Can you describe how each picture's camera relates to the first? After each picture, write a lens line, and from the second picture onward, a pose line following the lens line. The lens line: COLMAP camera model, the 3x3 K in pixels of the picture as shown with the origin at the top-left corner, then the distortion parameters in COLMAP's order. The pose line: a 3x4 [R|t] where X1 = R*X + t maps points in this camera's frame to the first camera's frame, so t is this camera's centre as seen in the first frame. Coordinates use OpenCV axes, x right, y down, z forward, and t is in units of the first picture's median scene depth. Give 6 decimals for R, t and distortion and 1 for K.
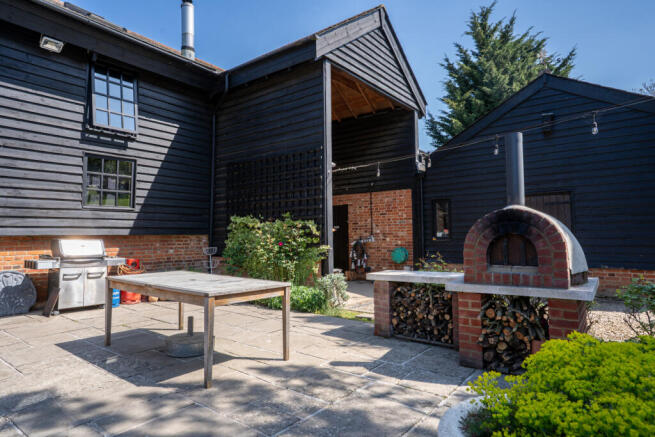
lens RADIAL K [[380.5, 0, 327.5], [0, 380.5, 218.5], [0, 0, 1]] dist [-0.002569, -0.000190]
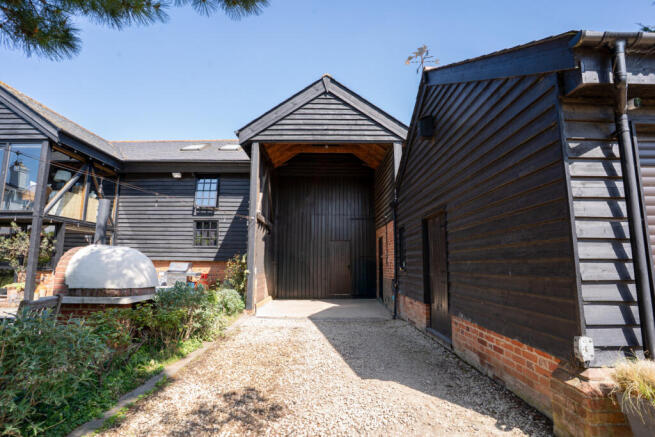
lens RADIAL K [[321.9, 0, 327.5], [0, 321.9, 218.5], [0, 0, 1]] dist [-0.039277, 0.000831]
pose [[0.615865, -0.091373, -0.782535, 1.073999], [0.020235, 0.994759, -0.100228, 0.004772], [0.787592, 0.045892, 0.614486, 0.466315]]
